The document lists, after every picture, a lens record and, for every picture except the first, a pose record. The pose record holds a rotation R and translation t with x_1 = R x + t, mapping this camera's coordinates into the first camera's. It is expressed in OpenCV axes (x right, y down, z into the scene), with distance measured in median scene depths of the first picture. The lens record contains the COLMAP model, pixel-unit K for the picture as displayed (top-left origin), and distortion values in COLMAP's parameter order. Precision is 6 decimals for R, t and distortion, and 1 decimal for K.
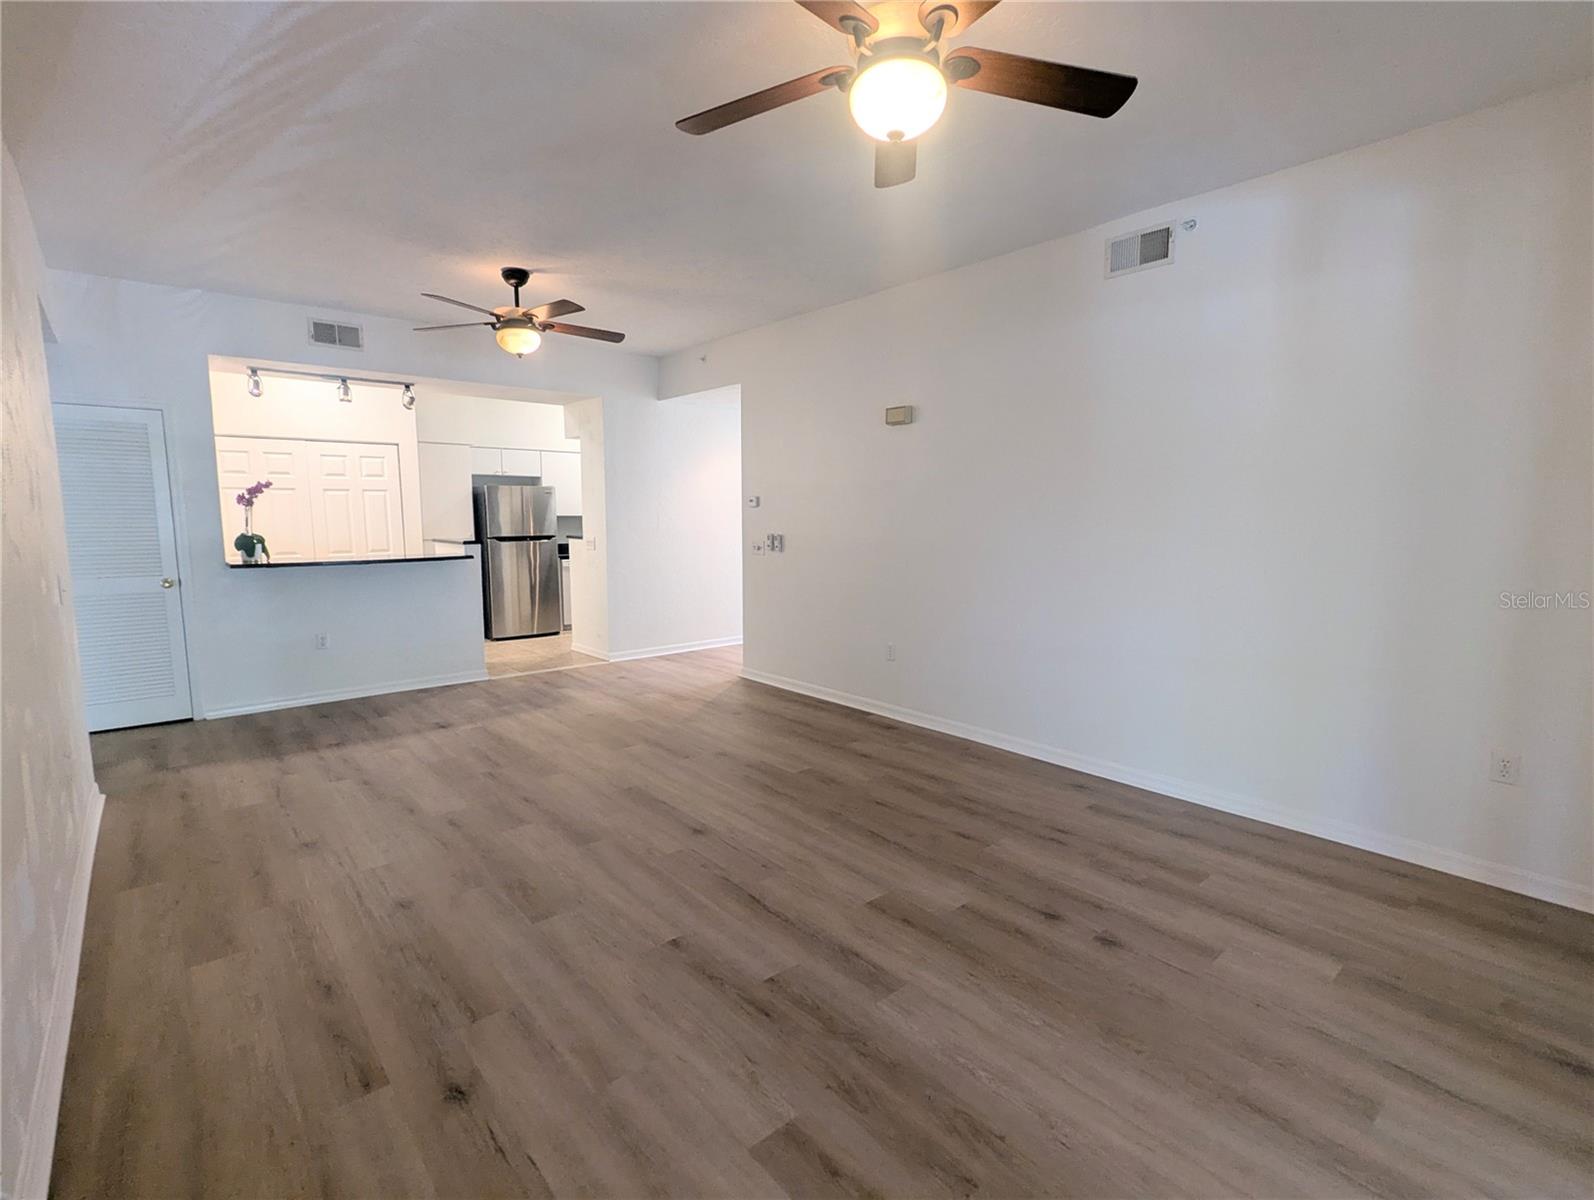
lens RADIAL K [[762.4, 0, 799.0], [0, 762.4, 605.1], [0, 0, 1]] dist [0.003275, 0.000315]
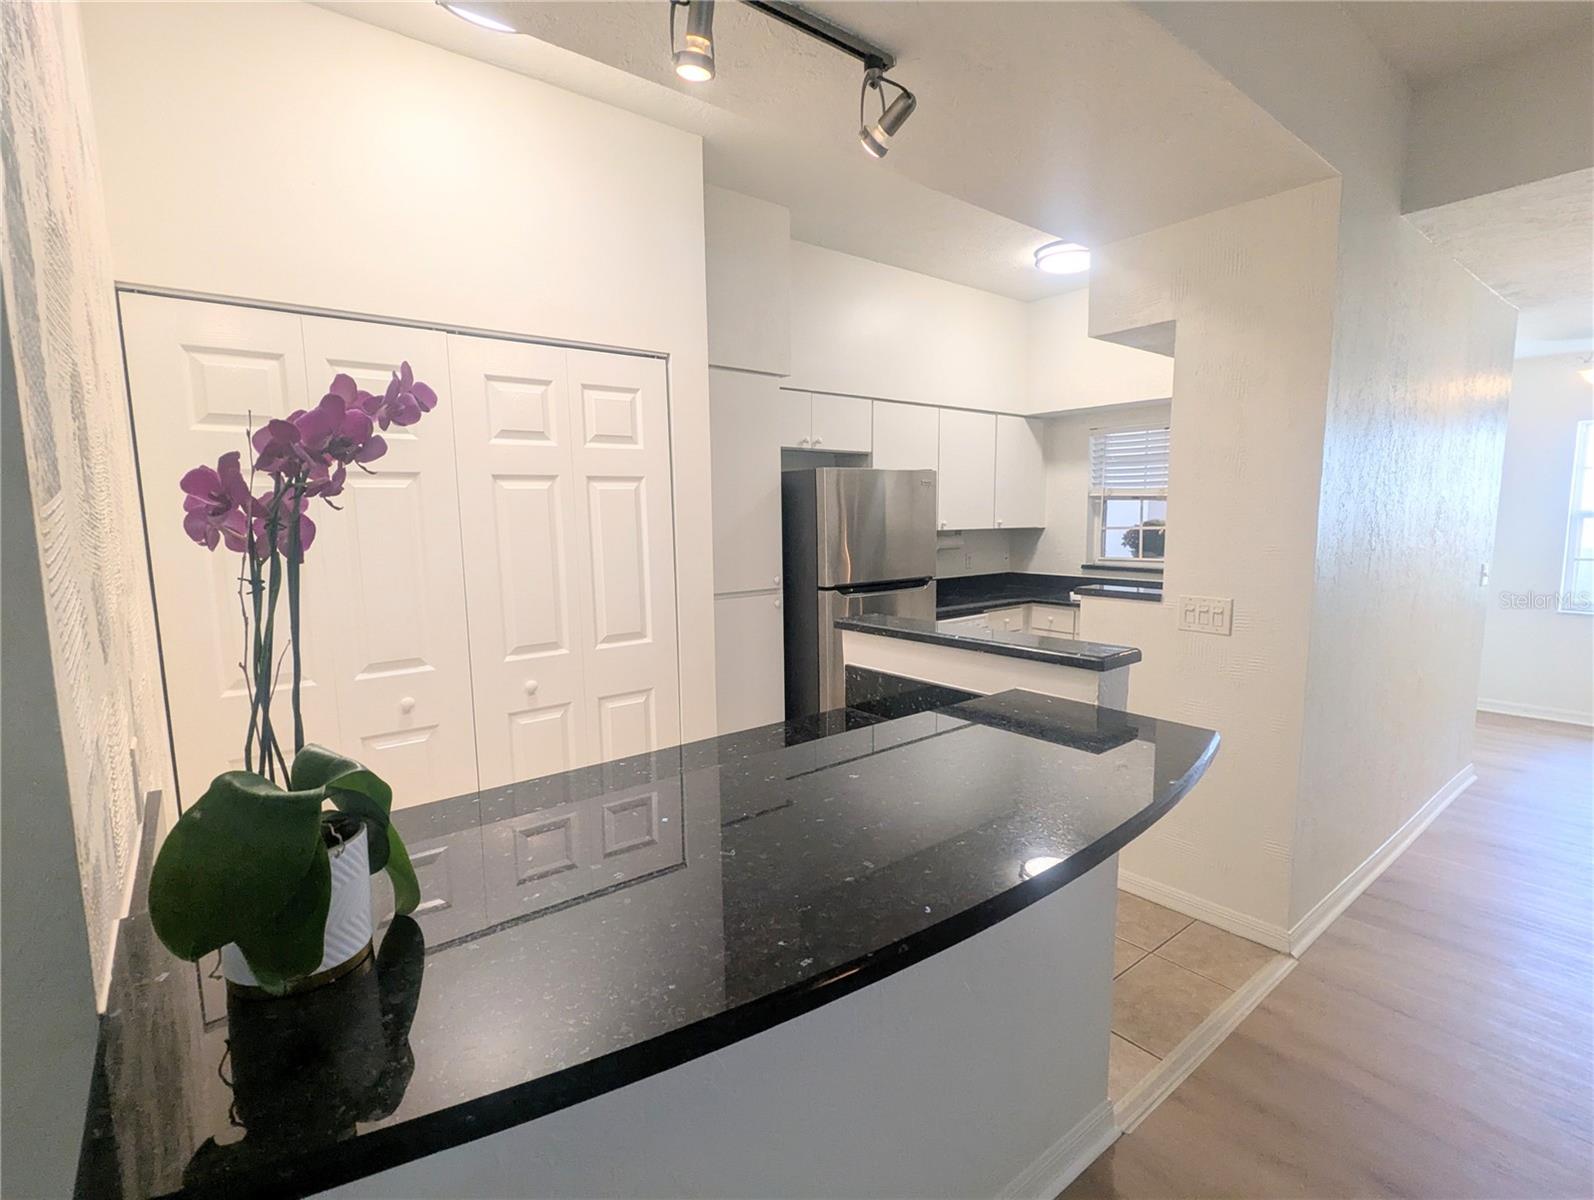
lens RADIAL K [[762.4, 0, 799.0], [0, 762.4, 605.1], [0, 0, 1]] dist [0.003275, 0.000315]
pose [[0.999205, -0.007784, -0.039093, -0.530193], [0.007766, 0.999970, -0.000619, -0.102274], [0.039097, 0.000315, 0.999235, 0.740003]]
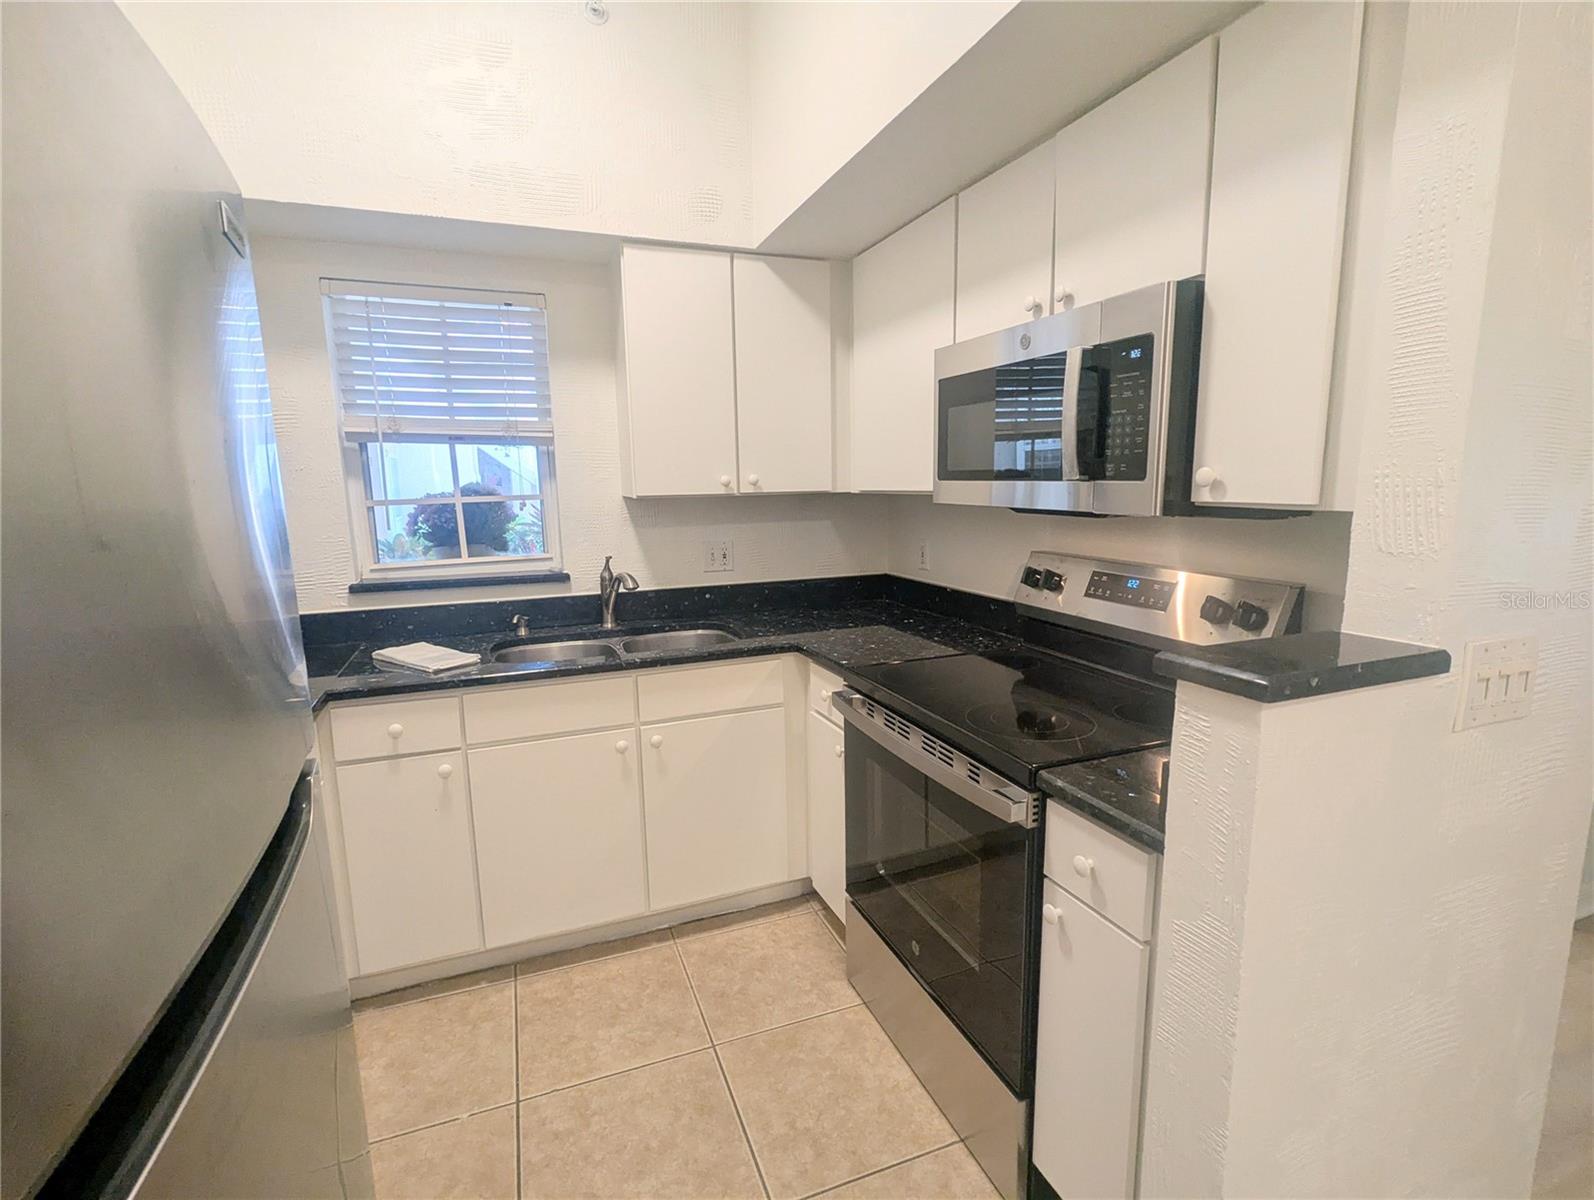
lens RADIAL K [[762.4, 0, 799.0], [0, 762.4, 605.1], [0, 0, 1]] dist [0.003275, 0.000315]
pose [[0.335721, -0.164932, 0.927410, -0.531146], [0.127323, 0.983462, 0.128809, -0.156750], [-0.933317, 0.074837, 0.351168, 1.260948]]
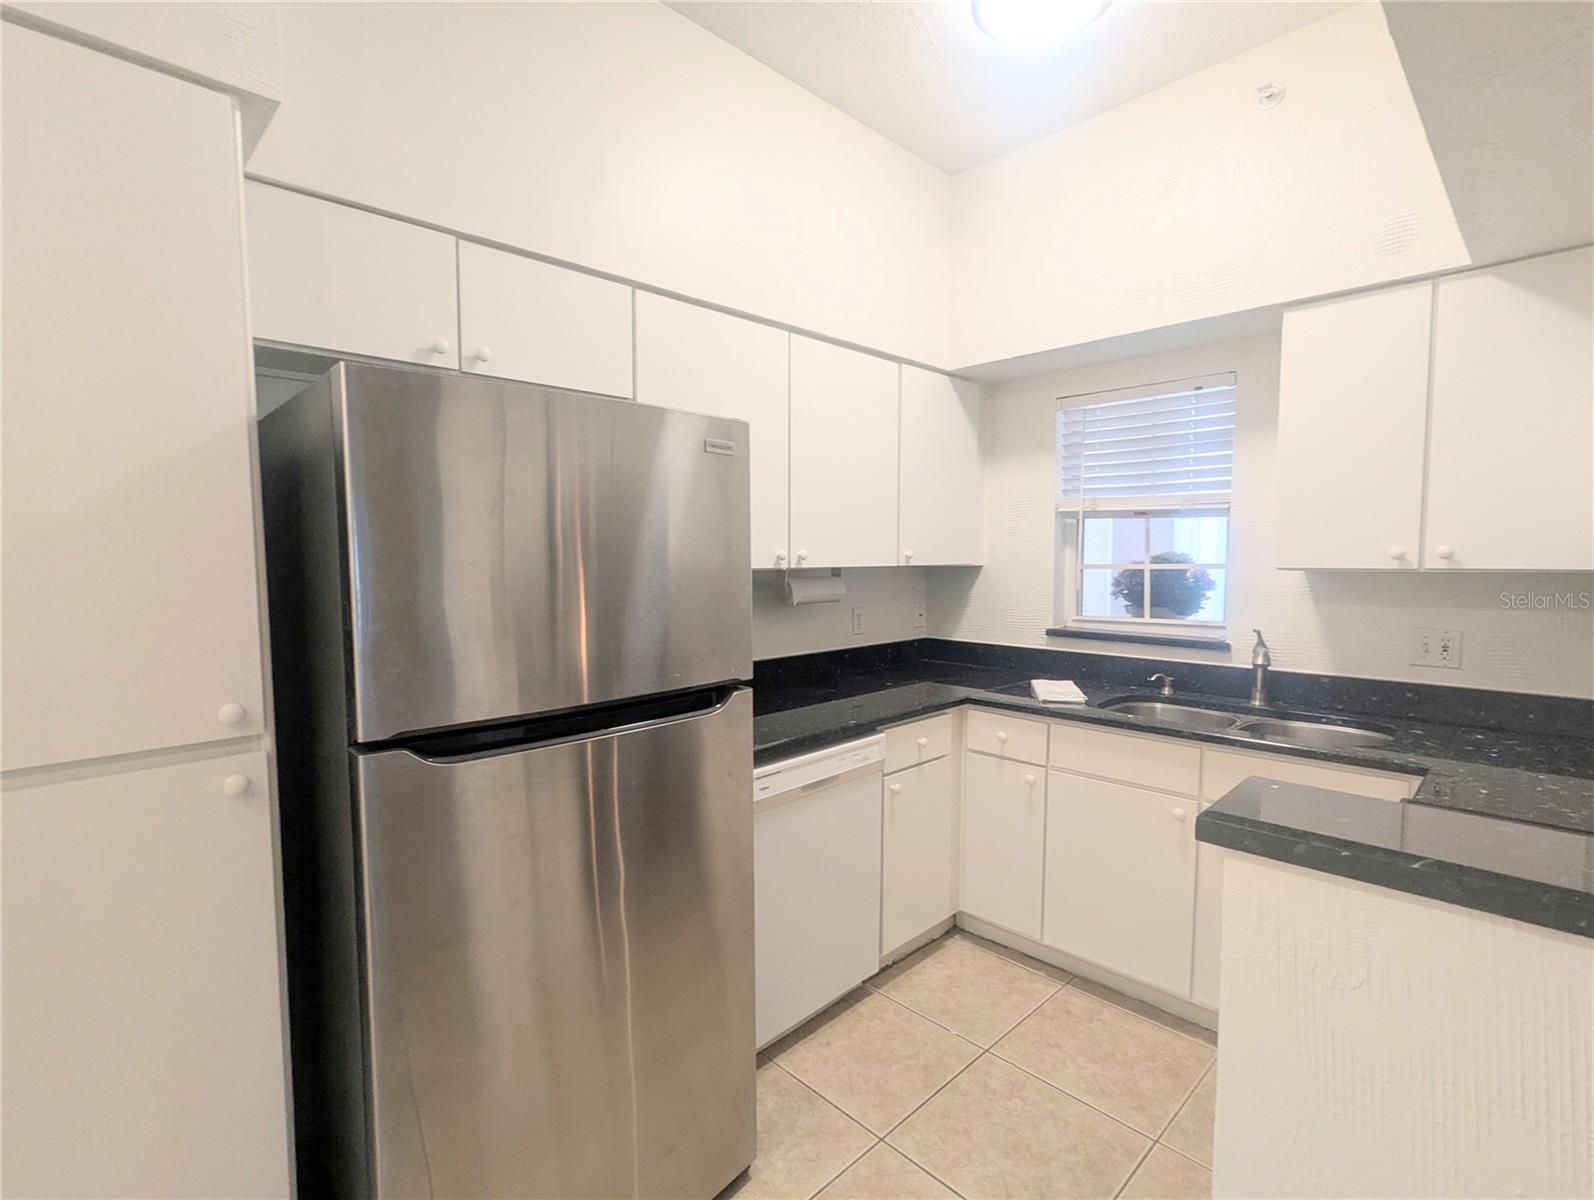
lens RADIAL K [[762.4, 0, 799.0], [0, 762.4, 605.1], [0, 0, 1]] dist [0.003275, 0.000315]
pose [[0.997767, -0.008300, 0.066267, -0.440512], [0.011690, 0.998634, -0.050928, -0.137855], [-0.065753, 0.051589, 0.996501, 1.121830]]
